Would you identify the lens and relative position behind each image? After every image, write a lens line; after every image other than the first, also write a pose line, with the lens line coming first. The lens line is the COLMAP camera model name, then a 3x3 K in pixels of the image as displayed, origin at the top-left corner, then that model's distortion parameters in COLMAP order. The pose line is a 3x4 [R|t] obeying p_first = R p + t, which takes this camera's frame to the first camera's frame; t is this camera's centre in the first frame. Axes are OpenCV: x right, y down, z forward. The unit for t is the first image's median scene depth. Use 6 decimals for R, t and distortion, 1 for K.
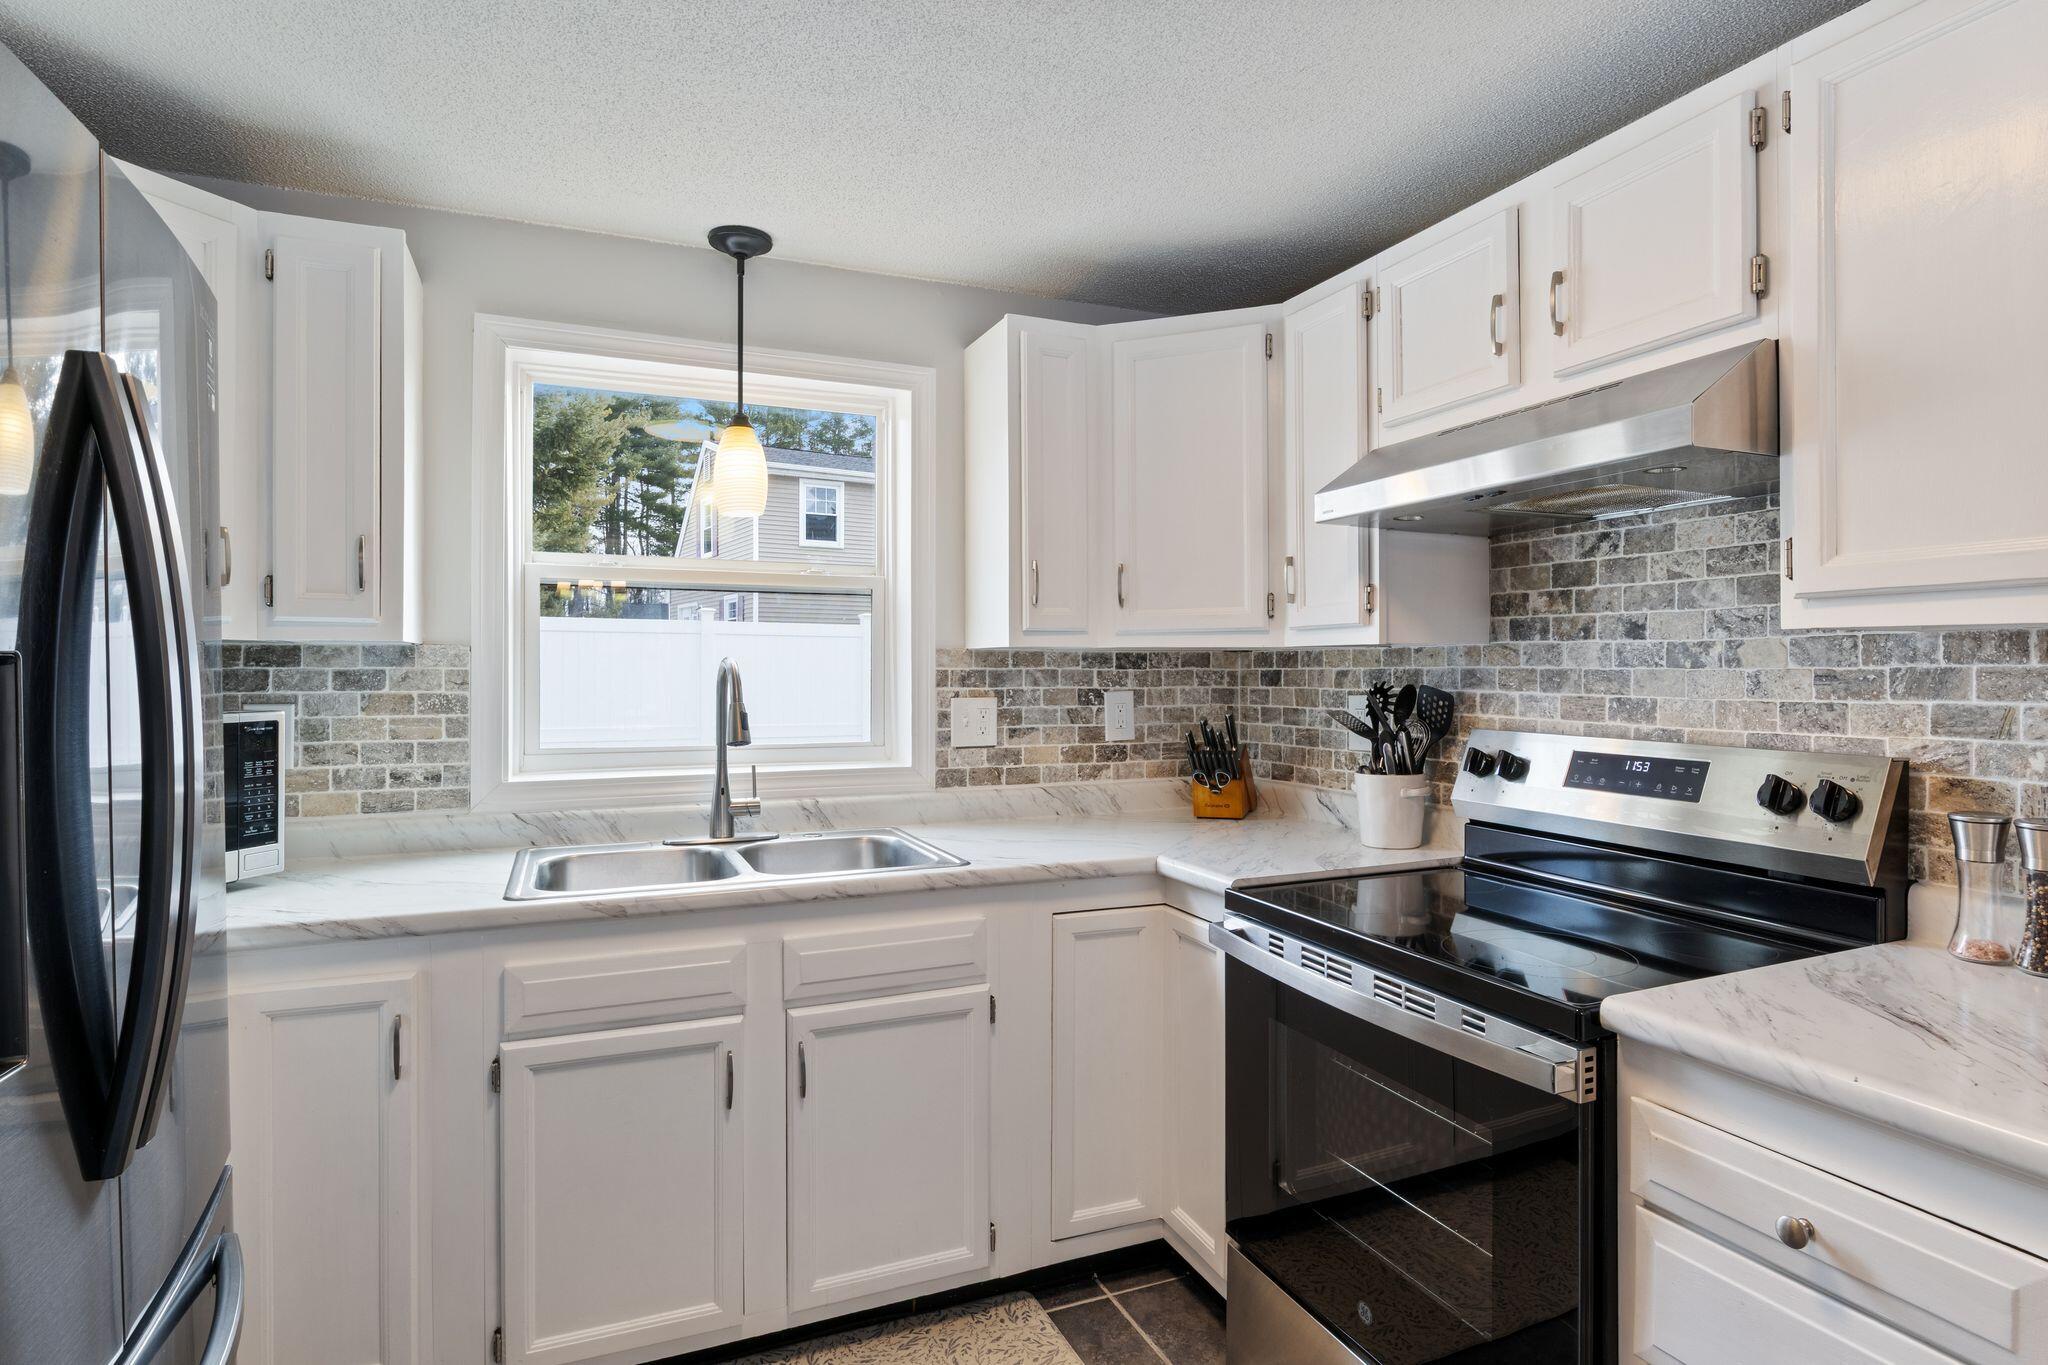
lens RADIAL K [[1031.1, 0, 1019.9], [0, 1031.1, 713.6], [0, 0, 1]] dist [-0.003228, -0.000056]
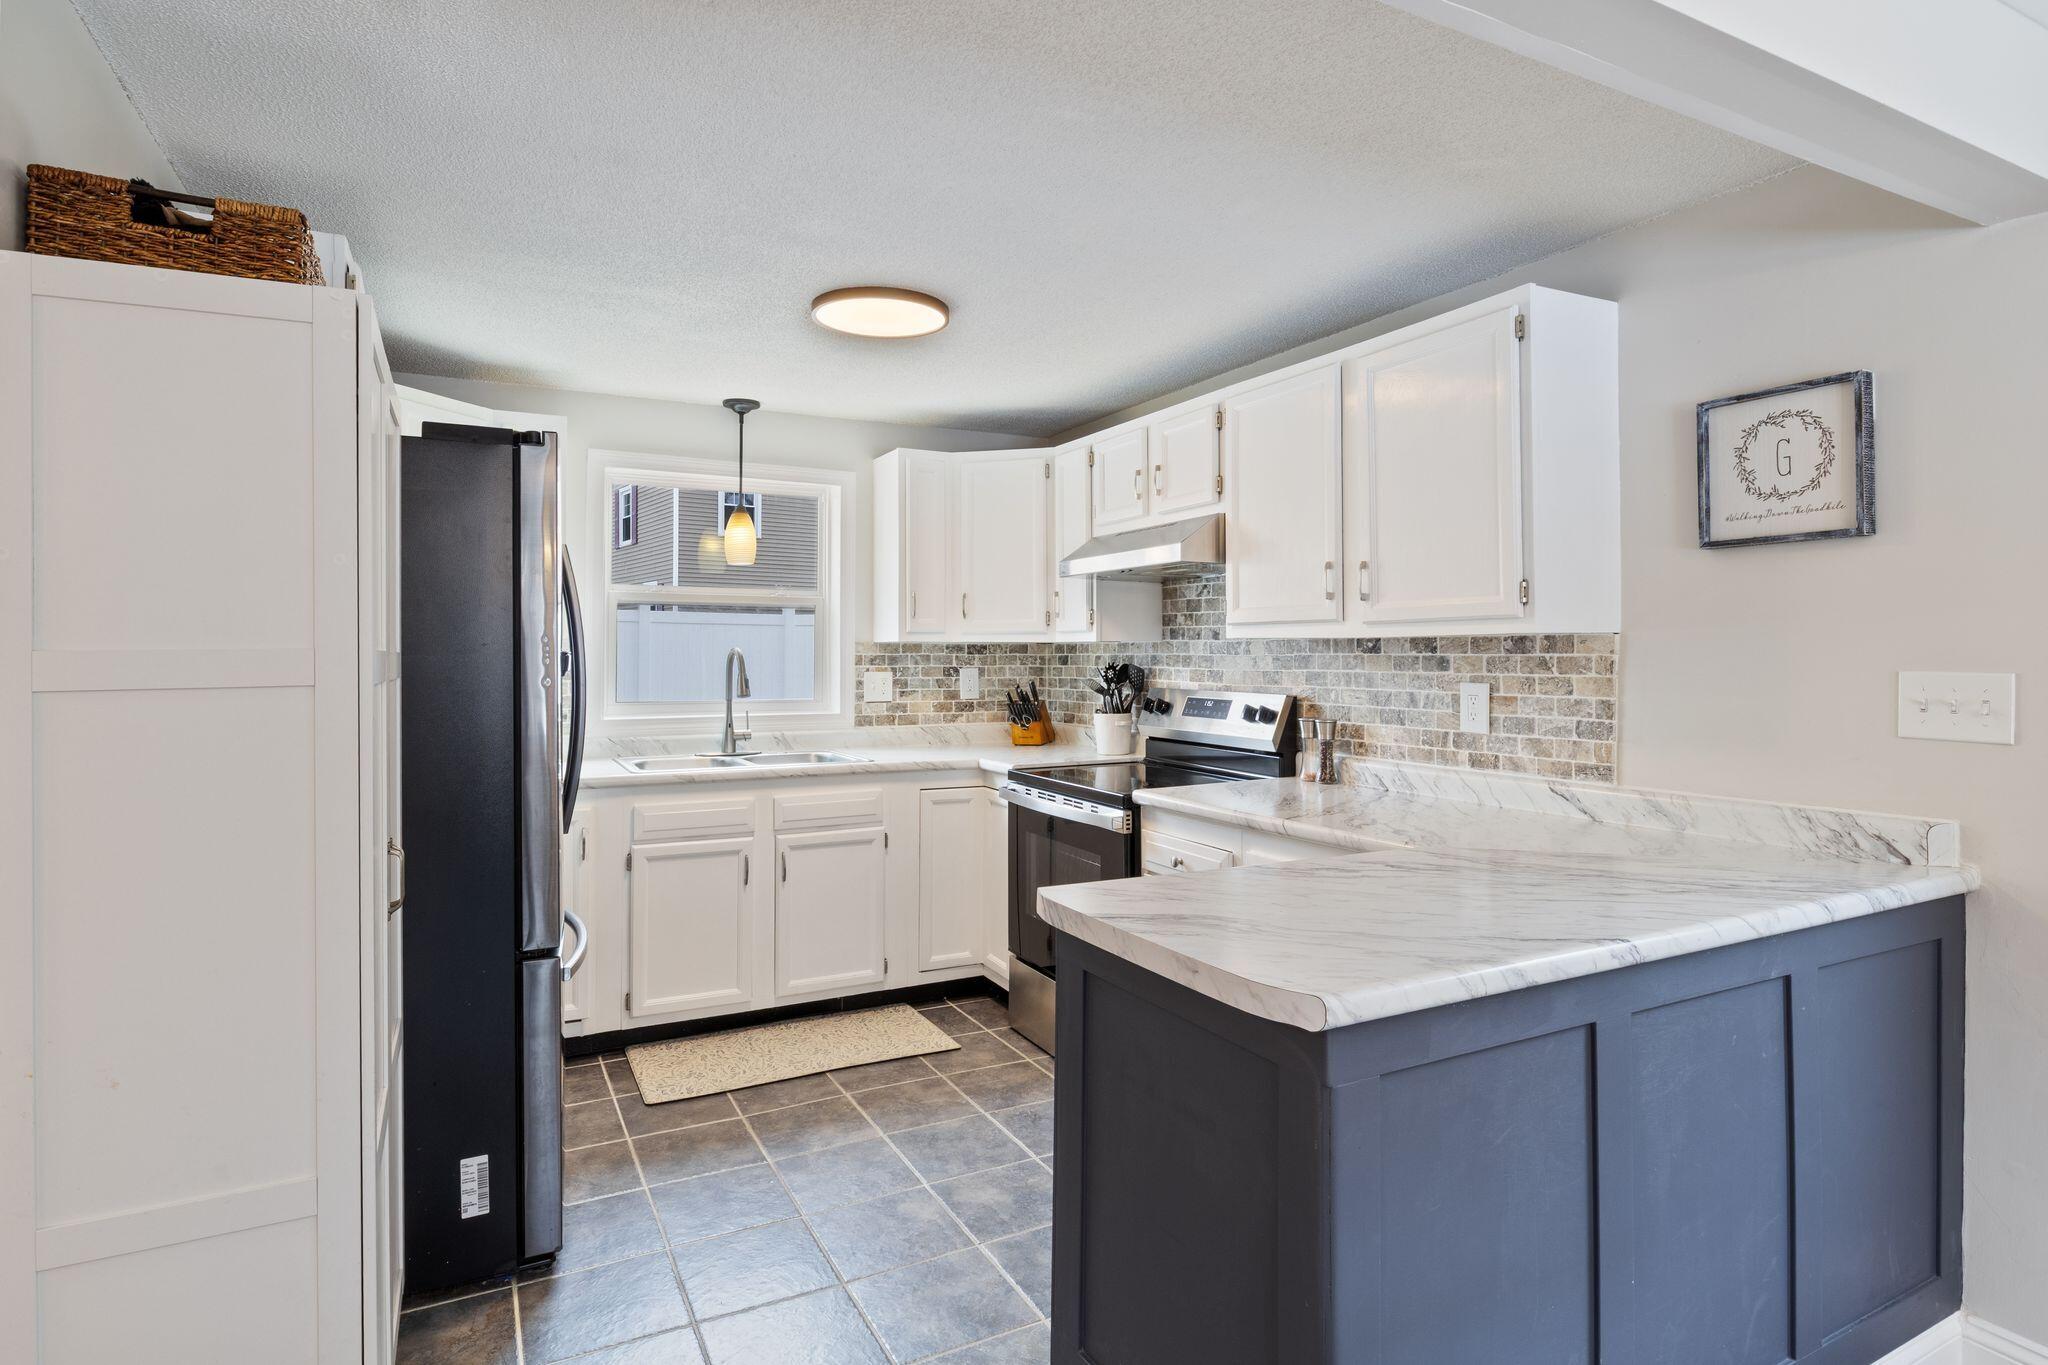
lens RADIAL K [[1076.6, 0, 1018.8], [0, 1076.6, 654.5], [0, 0, 1]] dist [-0.000995, -0.000045]
pose [[0.997096, 0.001606, 0.076144, 0.055087], [0.001626, 0.999101, -0.042355, 0.034237], [-0.076143, 0.042356, 0.996197, -0.833244]]
